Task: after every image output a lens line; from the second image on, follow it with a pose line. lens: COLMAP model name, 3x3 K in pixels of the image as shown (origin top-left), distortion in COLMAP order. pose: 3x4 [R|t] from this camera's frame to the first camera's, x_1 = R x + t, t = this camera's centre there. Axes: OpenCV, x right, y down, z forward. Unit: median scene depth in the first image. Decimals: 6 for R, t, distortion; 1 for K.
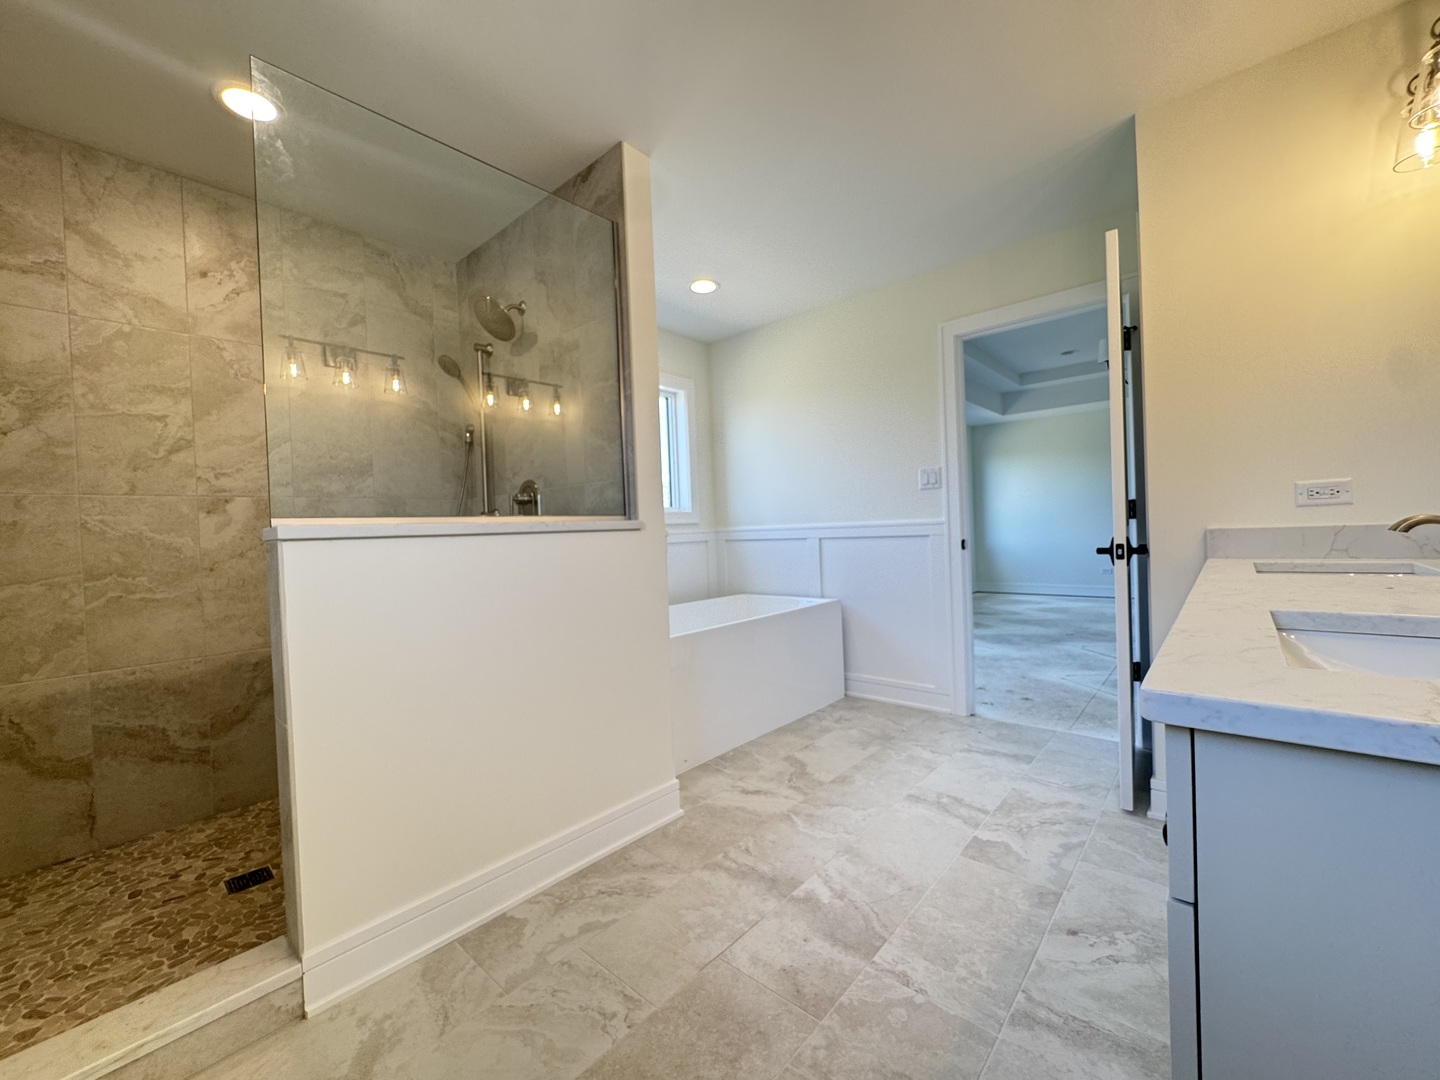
lens RADIAL K [[573.9, 0, 713.4], [0, 573.9, 537.9], [0, 0, 1]] dist [-0.003732, 0.000847]
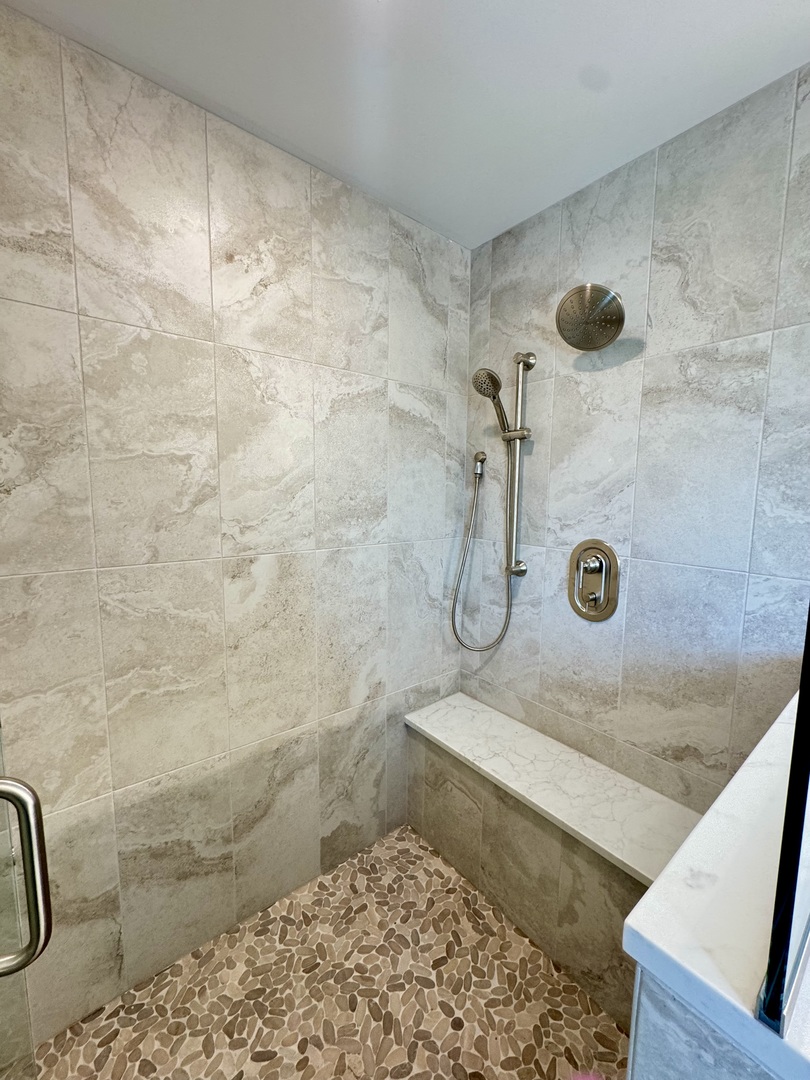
lens RADIAL K [[430.4, 0, 410.9], [0, 430.4, 540.7], [0, 0, 1]] dist [-0.003732, 0.000847]
pose [[0.986339, 0.067149, -0.150419, -0.587078], [-0.051867, 0.993295, 0.103316, -0.178390], [0.156348, -0.094103, 0.983209, 0.487068]]
